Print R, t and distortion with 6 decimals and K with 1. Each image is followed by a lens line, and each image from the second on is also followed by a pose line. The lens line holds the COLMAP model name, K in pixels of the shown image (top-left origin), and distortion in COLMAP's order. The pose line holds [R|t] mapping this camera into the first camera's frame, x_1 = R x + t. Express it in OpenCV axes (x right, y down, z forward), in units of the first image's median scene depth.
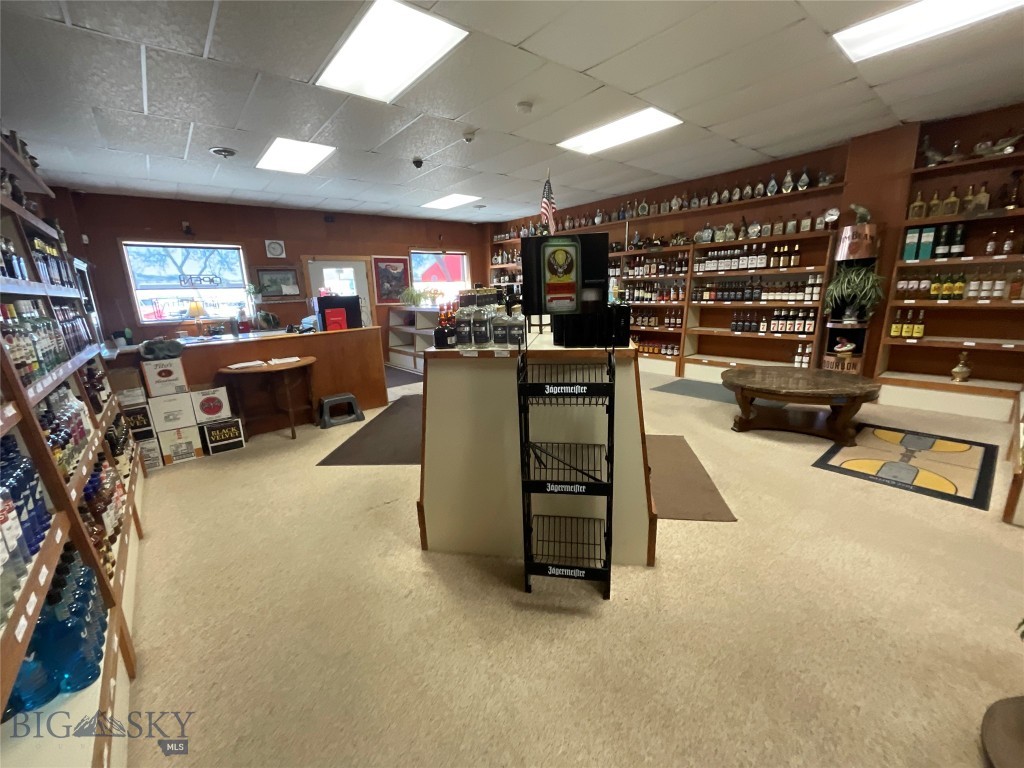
lens RADIAL K [[413.8, 0, 513.1], [0, 413.8, 383.4], [0, 0, 1]] dist [-0.000755, -0.000012]
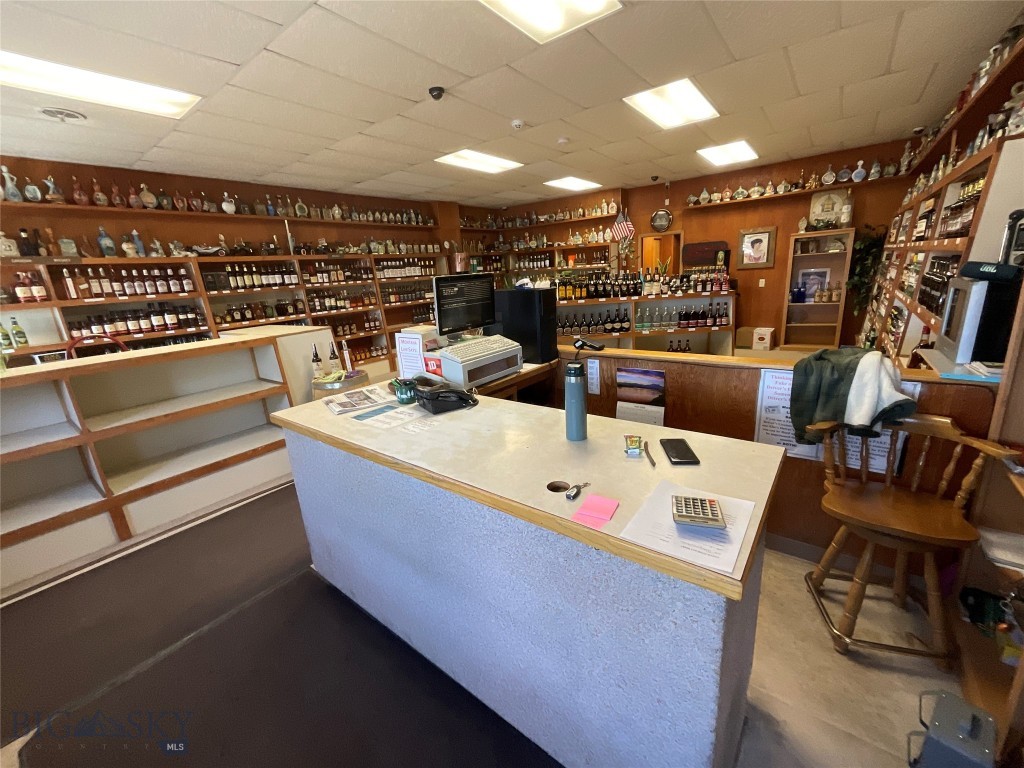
lens RADIAL K [[413.8, 0, 513.5], [0, 413.8, 385.8], [0, 0, 1]] dist [-0.000755, -0.000012]
pose [[-0.213363, -0.207462, 0.954691, -0.746112], [0.296741, 0.917266, 0.265647, -0.182306], [-0.930817, 0.339975, -0.134149, 0.863425]]
